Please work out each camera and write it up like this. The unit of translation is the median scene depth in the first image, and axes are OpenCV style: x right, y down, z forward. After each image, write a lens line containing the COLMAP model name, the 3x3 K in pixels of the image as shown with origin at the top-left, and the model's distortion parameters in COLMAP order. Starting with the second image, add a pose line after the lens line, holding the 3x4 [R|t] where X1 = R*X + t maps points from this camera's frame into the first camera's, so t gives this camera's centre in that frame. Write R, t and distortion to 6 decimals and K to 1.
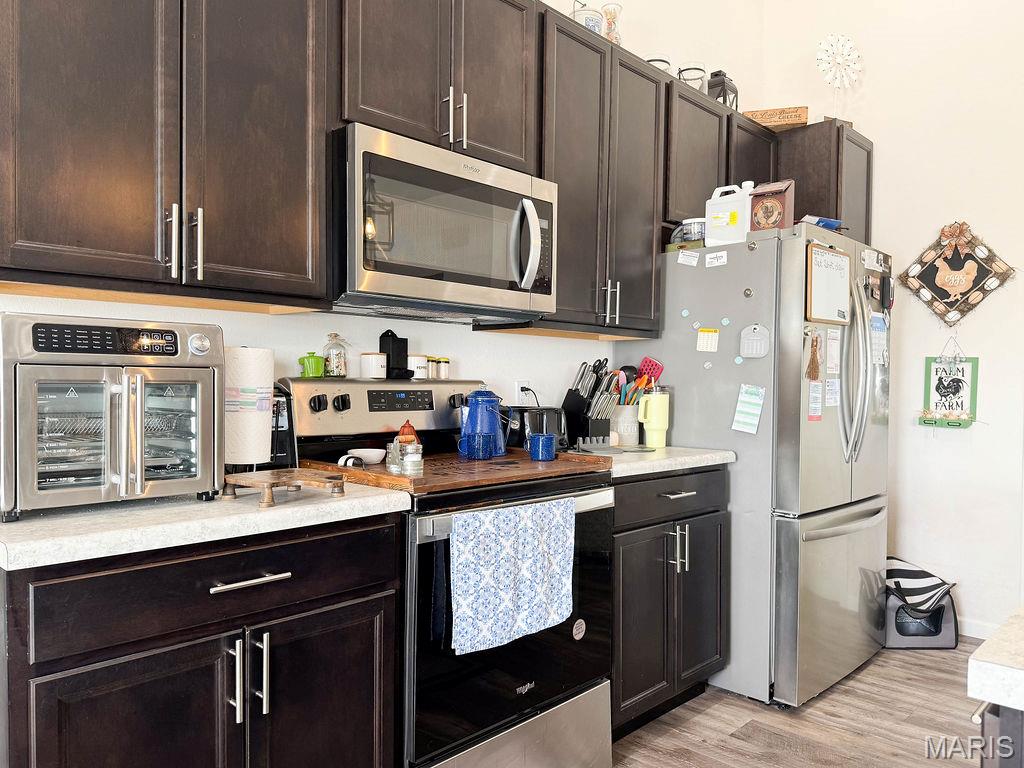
lens RADIAL K [[724.5, 0, 525.8], [0, 724.5, 404.7], [0, 0, 1]] dist [0.022495, -0.039043]
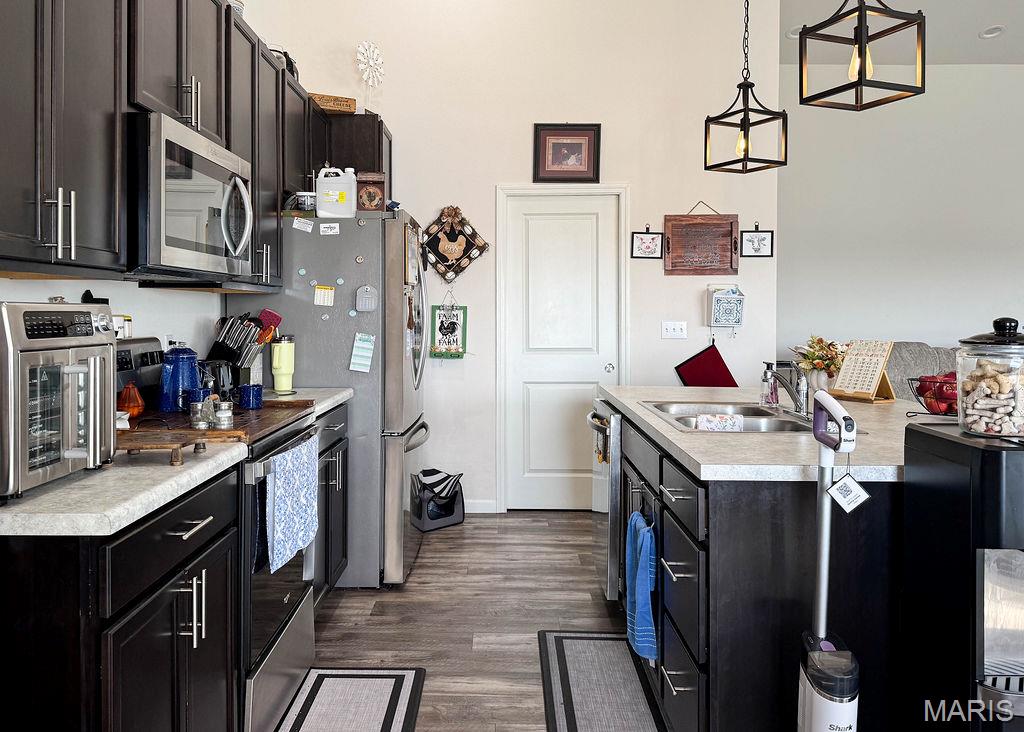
lens RADIAL K [[774.1, 0, 474.8], [0, 774.1, 316.9], [0, 0, 1]] dist [0.065279, -0.002486]
pose [[0.741466, -0.008015, 0.670943, -0.424146], [0.020000, 0.999748, -0.010160, -0.036873], [-0.670693, 0.020953, 0.741439, -0.113968]]
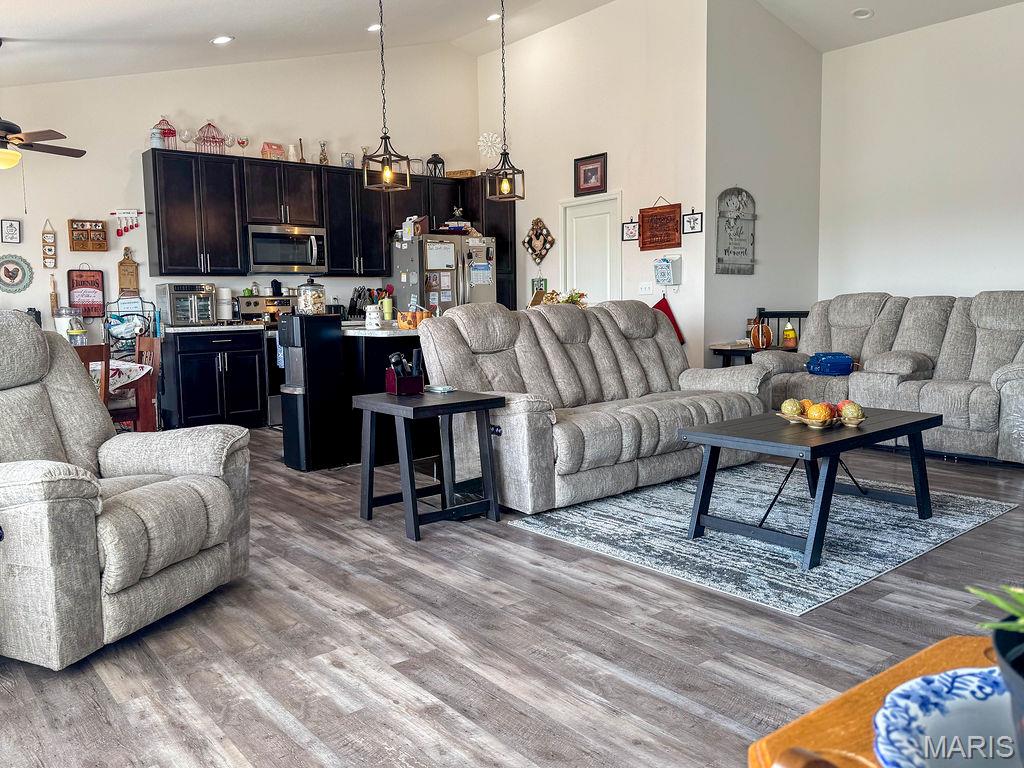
lens RADIAL K [[734.3, 0, 484.2], [0, 734.3, 379.1], [0, 0, 1]] dist [0.048956, -0.014943]
pose [[0.992474, -0.018367, -0.121067, 0.859856], [0.027664, 0.996757, 0.075570, 0.083853], [0.119287, -0.078350, 0.989764, -1.619847]]
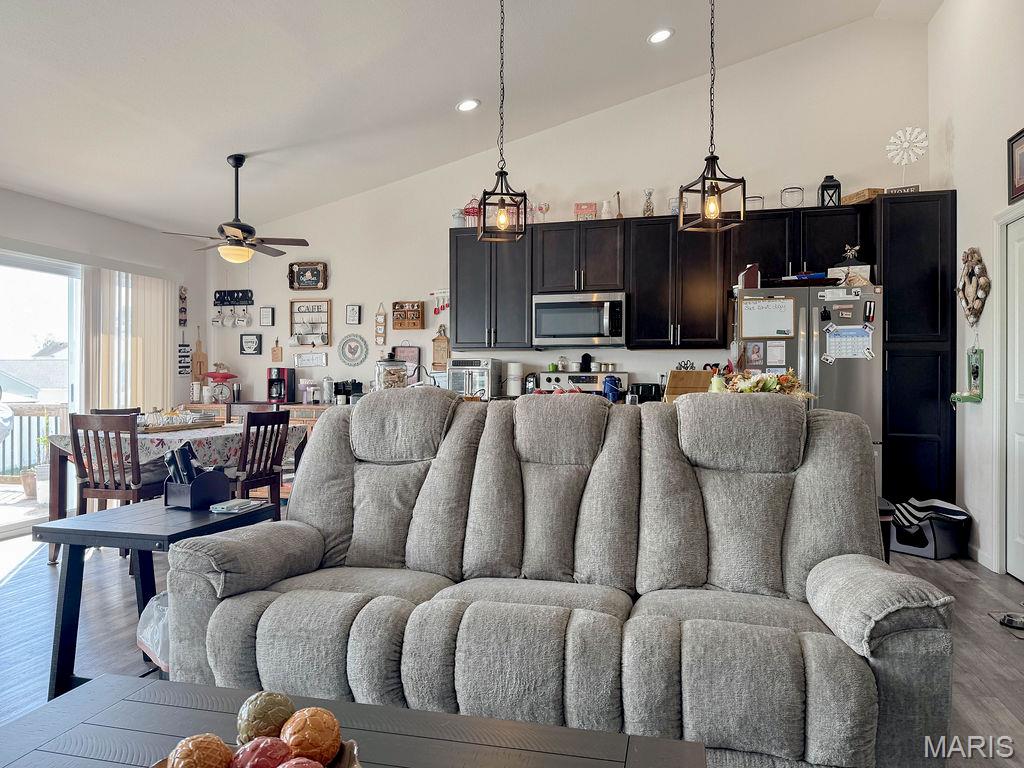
lens RADIAL K [[724.5, 0, 504.7], [0, 724.5, 378.2], [0, 0, 1]] dist [0.022495, -0.039043]
pose [[0.503615, -0.006659, -0.863903, 1.616564], [-0.025570, 0.999417, -0.022610, 0.046556], [0.863550, 0.033476, 0.503151, -0.485875]]
